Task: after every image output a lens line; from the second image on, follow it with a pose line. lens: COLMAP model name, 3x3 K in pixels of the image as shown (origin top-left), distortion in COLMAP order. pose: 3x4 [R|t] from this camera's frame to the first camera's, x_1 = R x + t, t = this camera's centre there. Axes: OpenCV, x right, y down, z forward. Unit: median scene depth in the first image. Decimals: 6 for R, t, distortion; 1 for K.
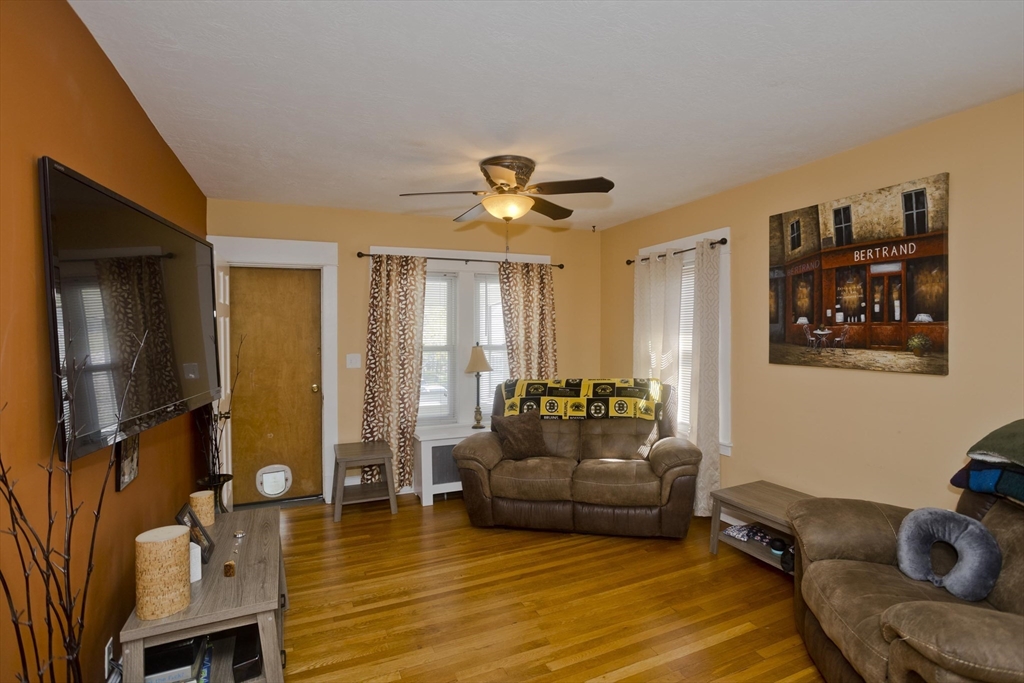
lens RADIAL K [[494.1, 0, 512.3], [0, 494.1, 345.2], [0, 0, 1]] dist [0.002556, 0.000378]
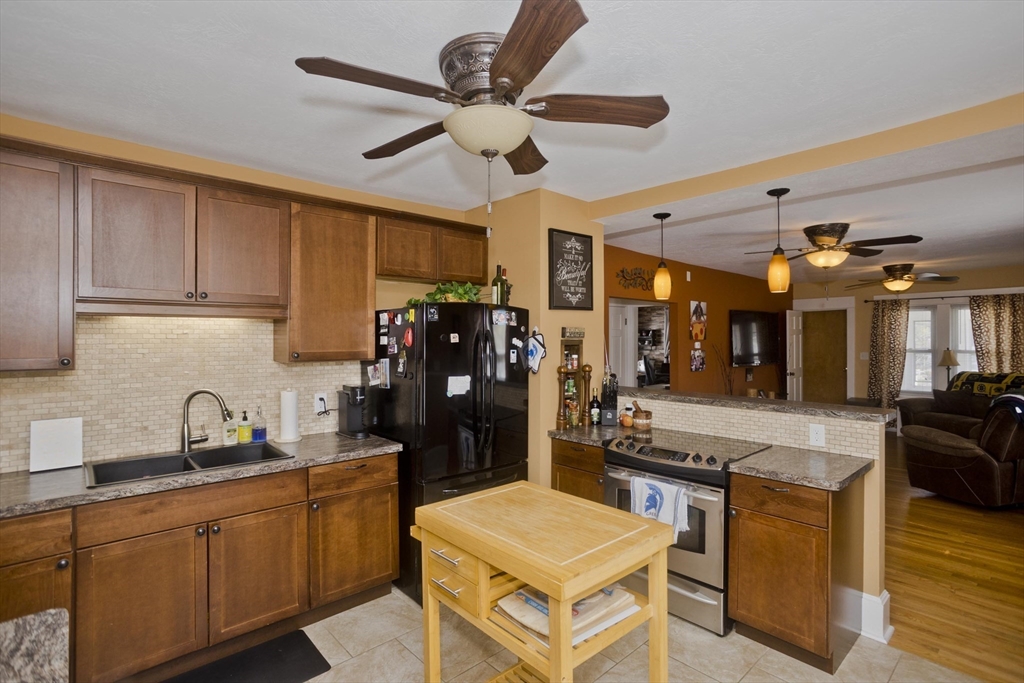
lens RADIAL K [[494.1, 0, 510.6], [0, 494.1, 343.7], [0, 0, 1]] dist [0.002556, 0.000378]
pose [[0.324859, 0.011996, -0.945686, 1.039958], [-0.022546, 0.999734, 0.004936, 0.005233], [0.945494, 0.019718, 0.325043, -0.918055]]
